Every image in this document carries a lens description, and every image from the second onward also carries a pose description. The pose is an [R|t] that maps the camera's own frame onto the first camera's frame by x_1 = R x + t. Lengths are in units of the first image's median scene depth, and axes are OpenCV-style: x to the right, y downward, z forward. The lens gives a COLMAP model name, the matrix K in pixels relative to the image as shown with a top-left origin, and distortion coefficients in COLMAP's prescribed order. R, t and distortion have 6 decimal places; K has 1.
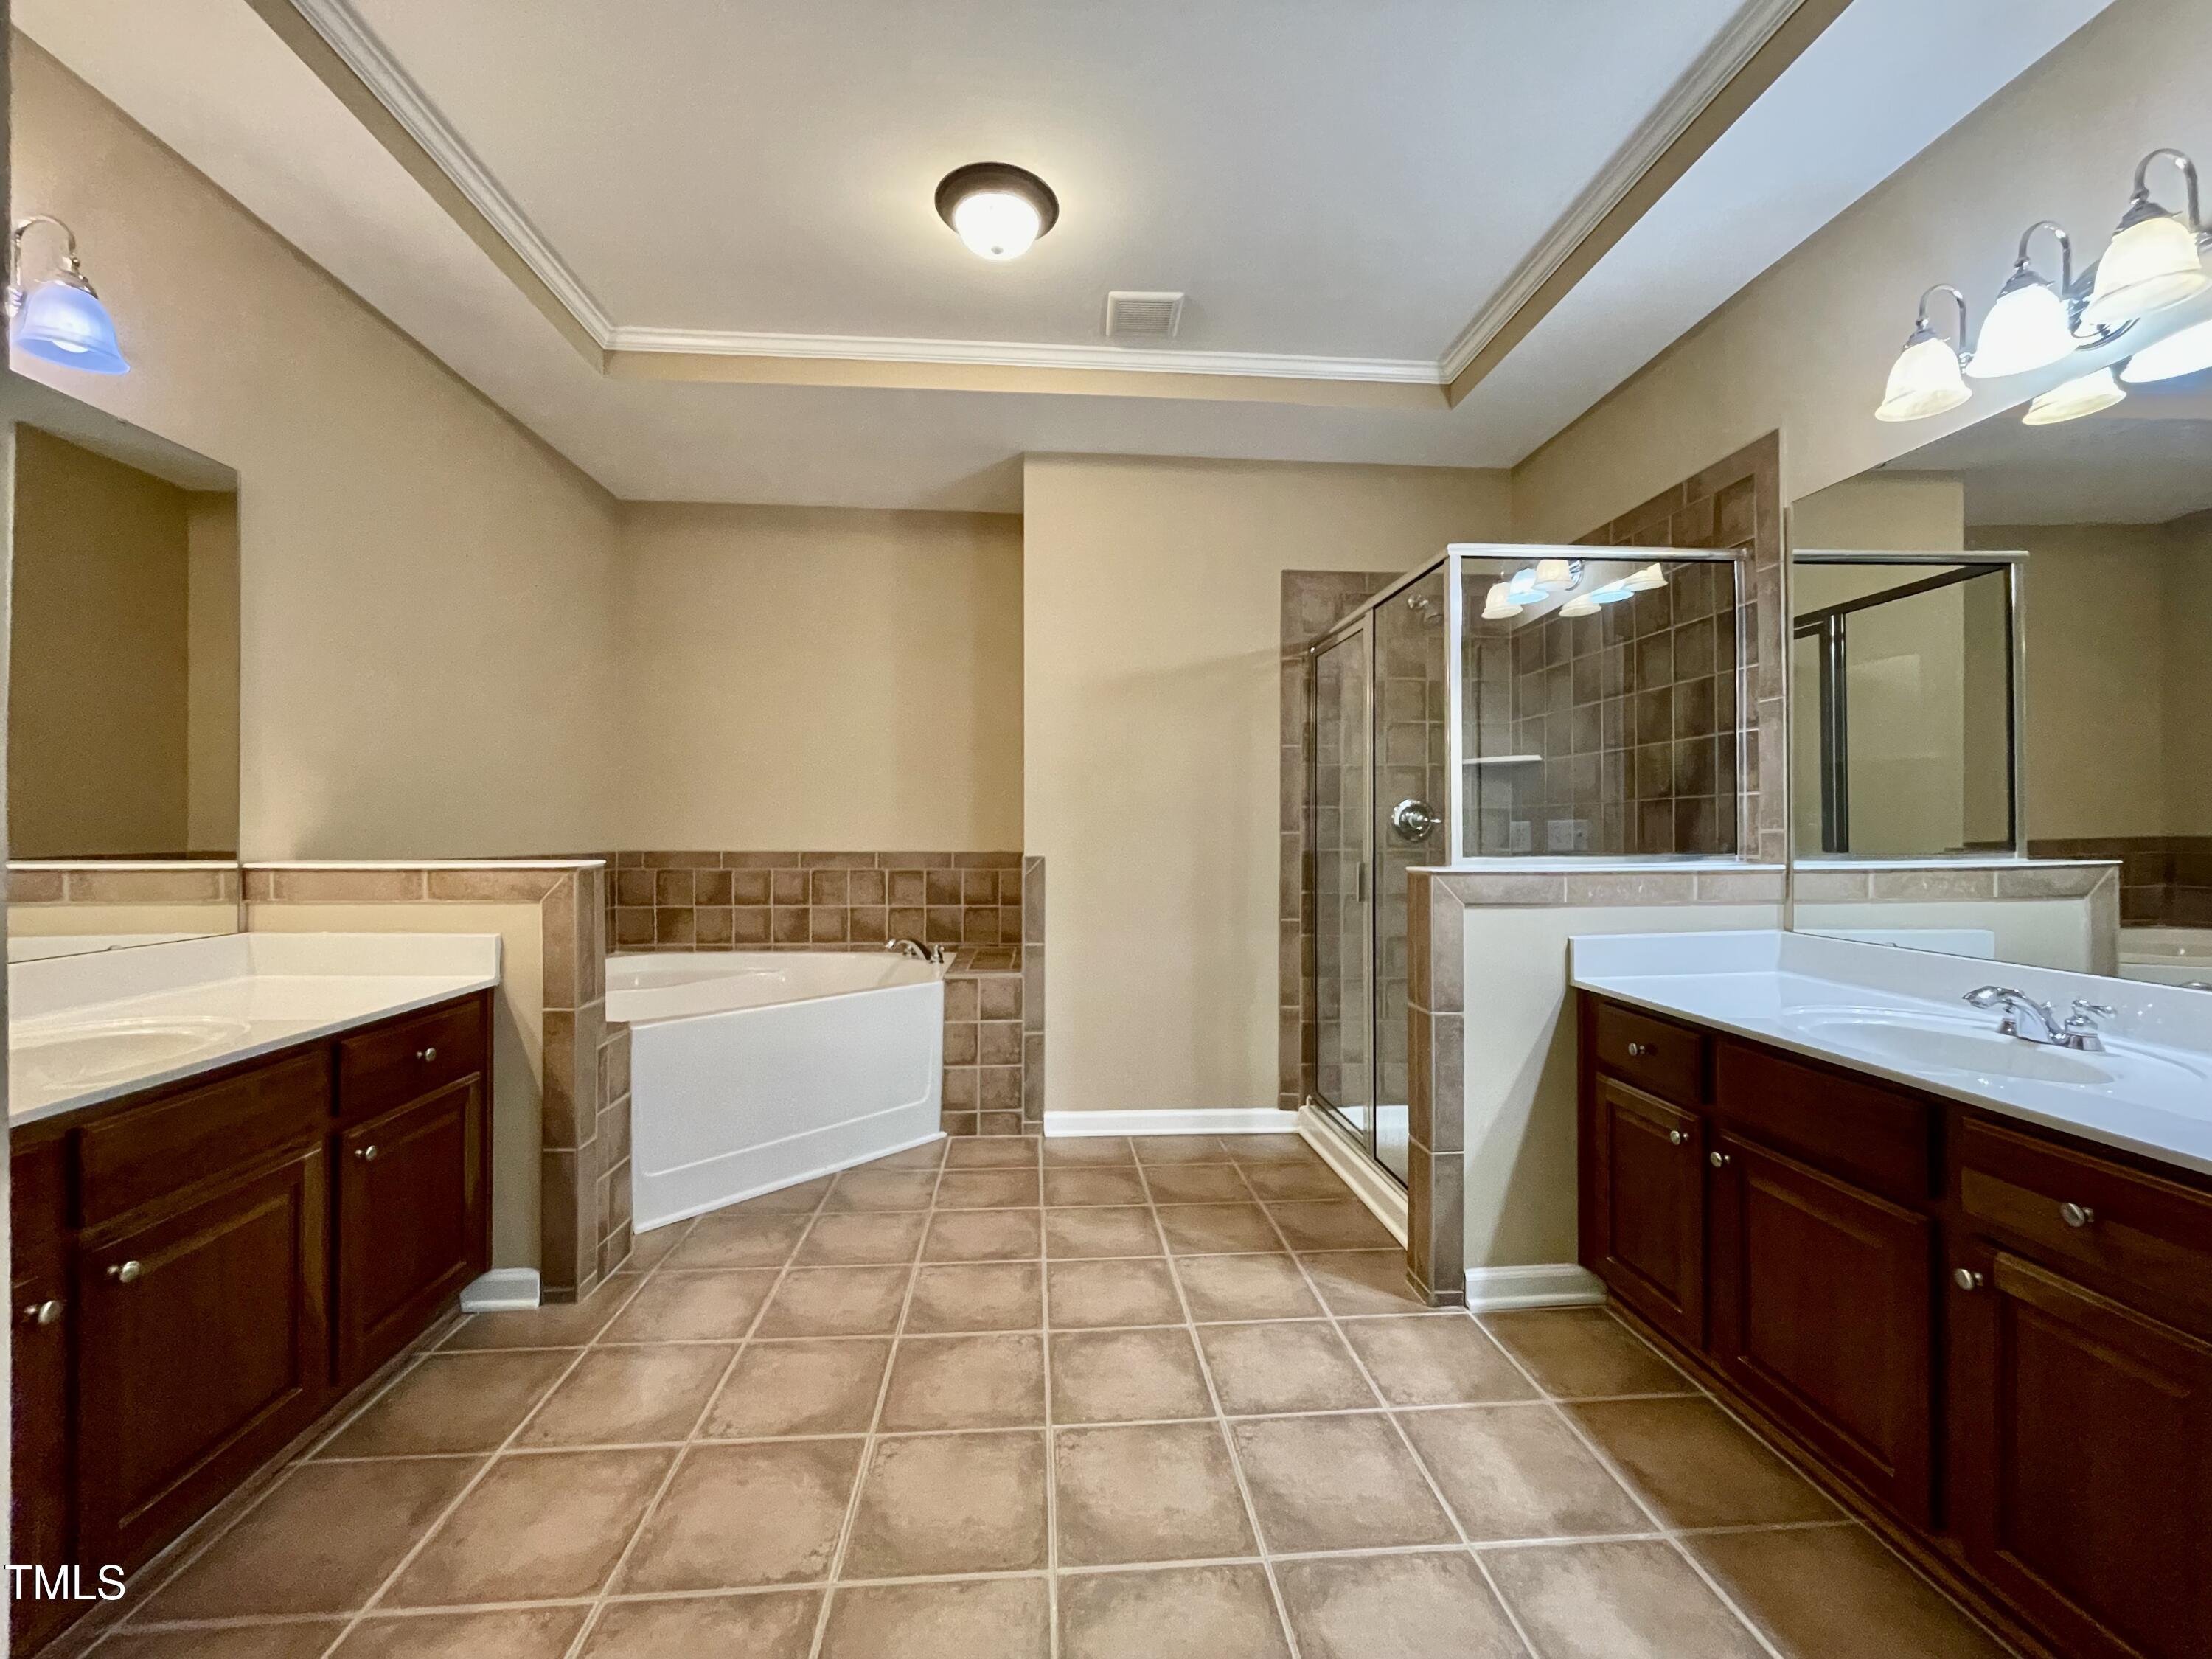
lens RADIAL K [[901.4, 0, 1102.7], [0, 901.4, 826.3], [0, 0, 1]] dist [0.000041, 0.001027]
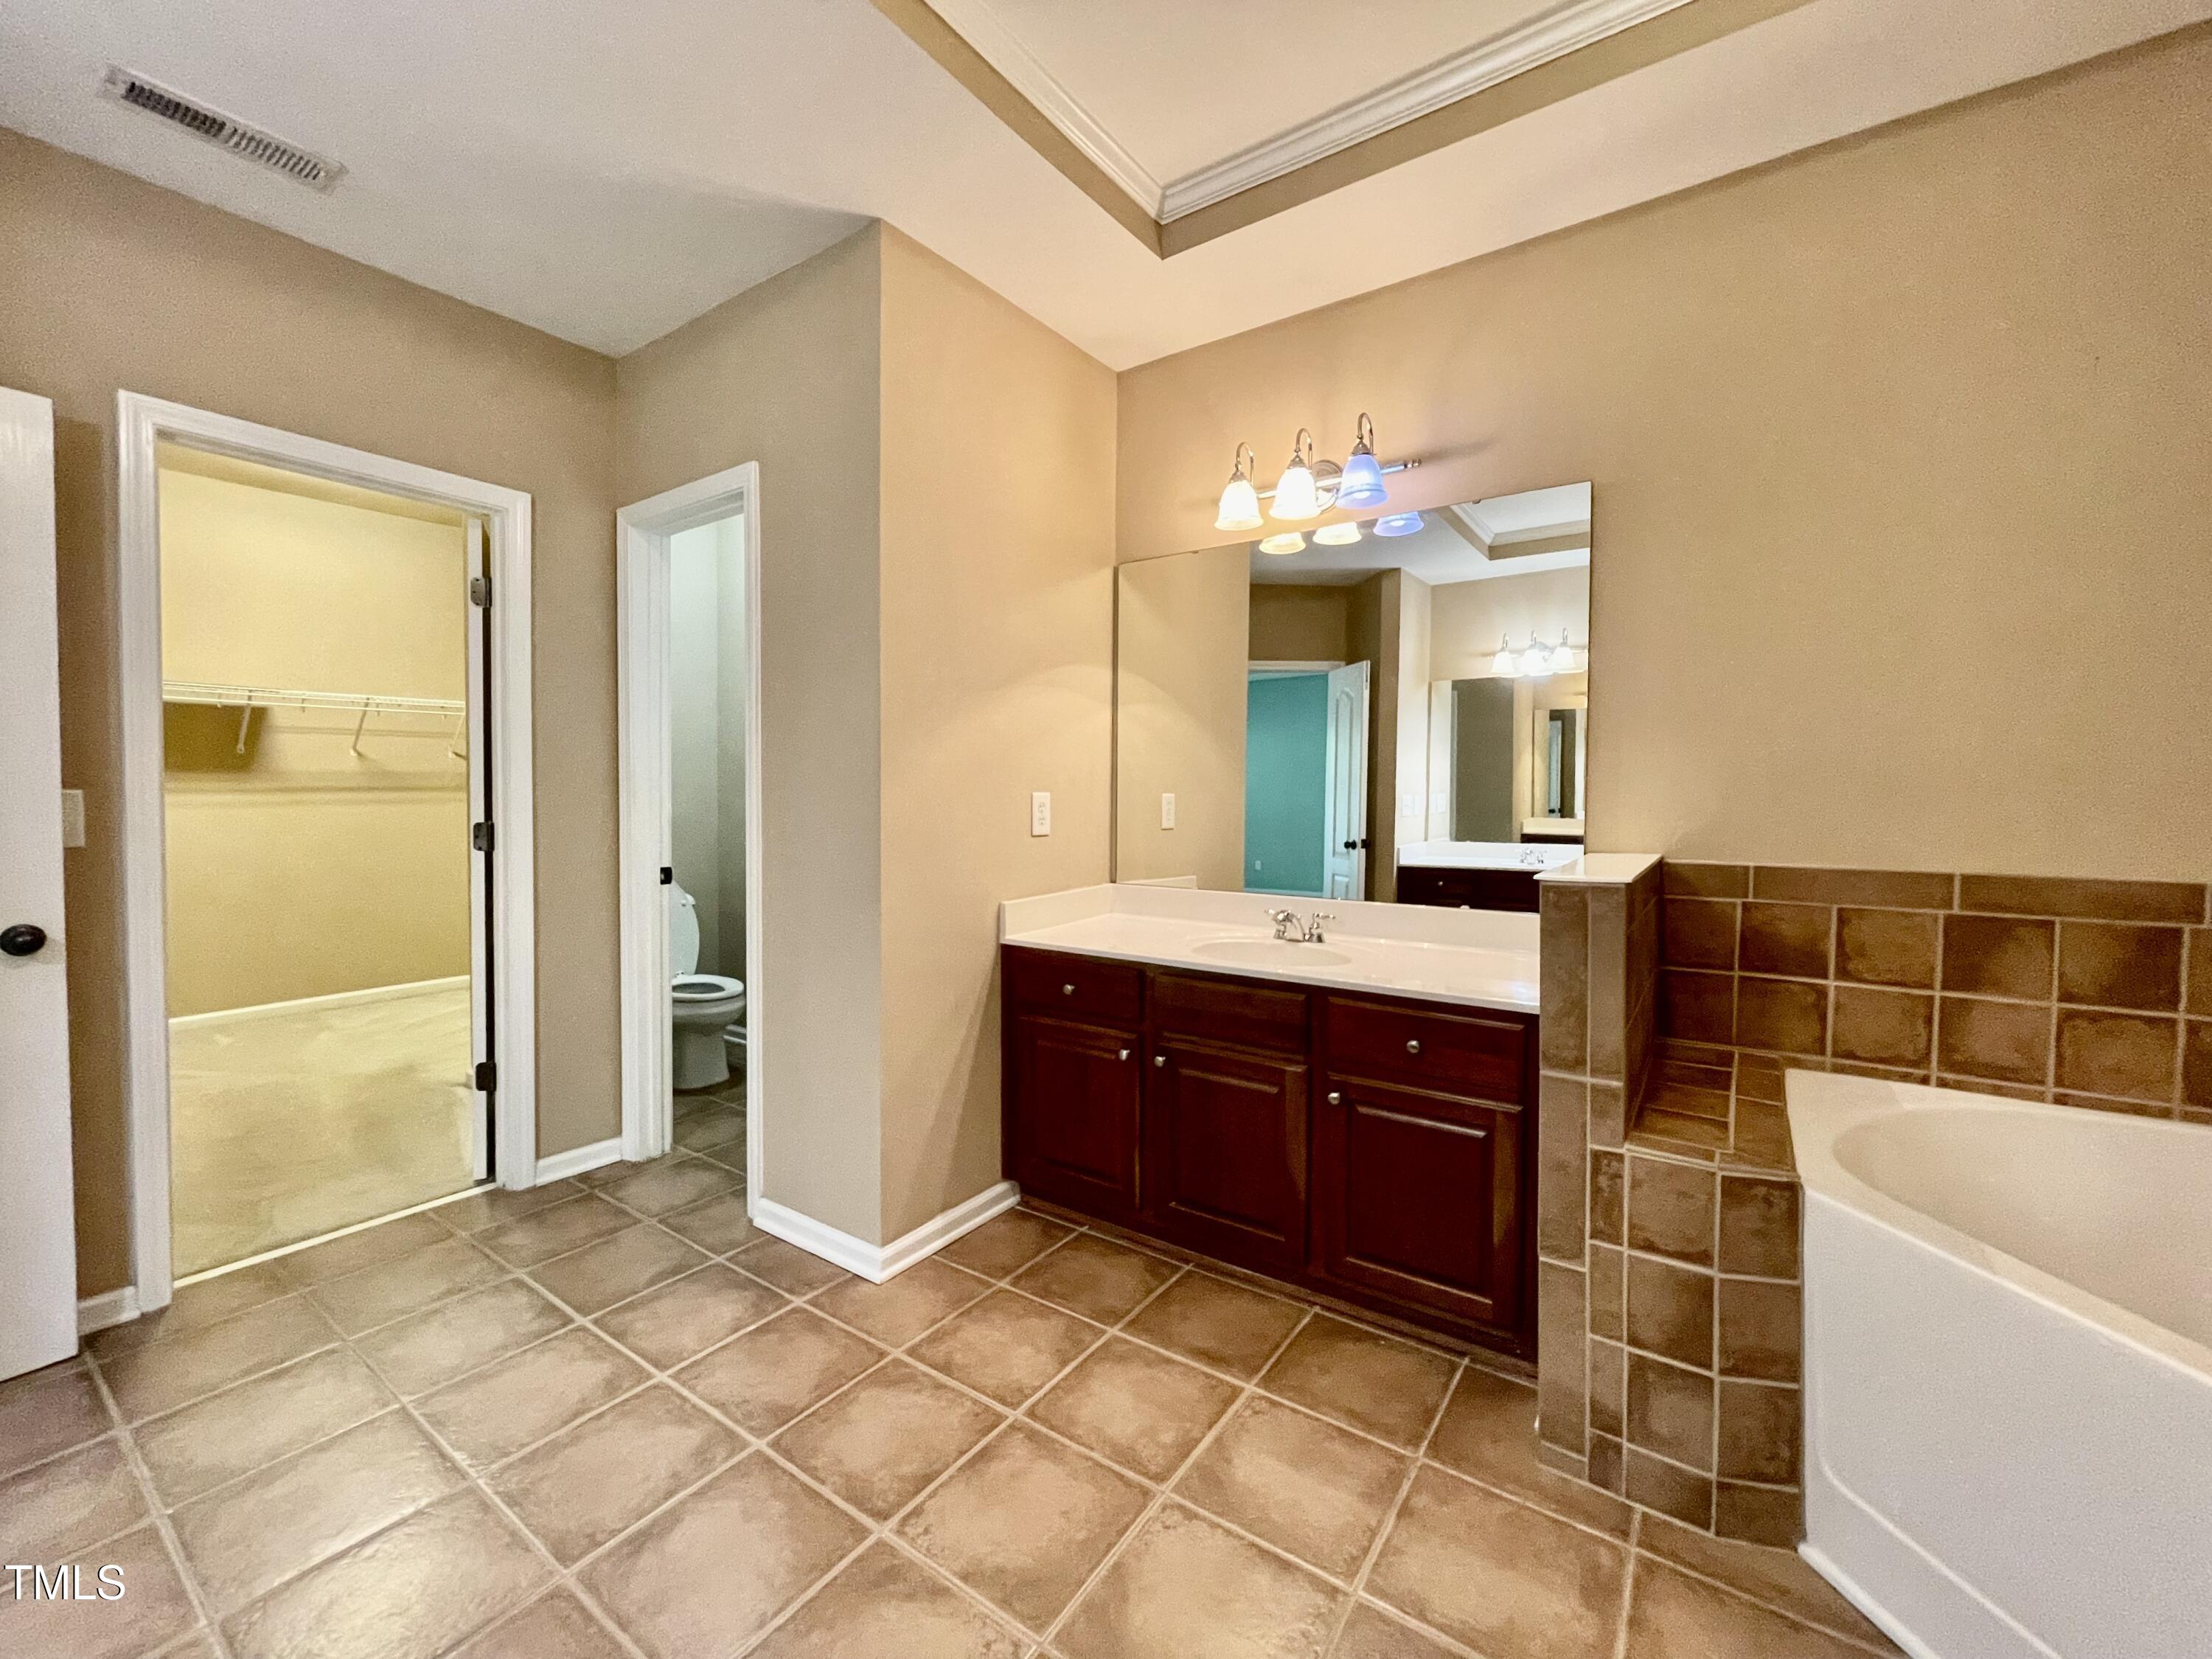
lens RADIAL K [[901.4, 0, 1102.7], [0, 901.4, 826.3], [0, 0, 1]] dist [0.000041, 0.001027]
pose [[-0.637813, 0.025385, -0.769773, 0.282828], [-0.000747, 0.999436, 0.033578, -0.031704], [0.770191, 0.021992, -0.637434, 1.560031]]
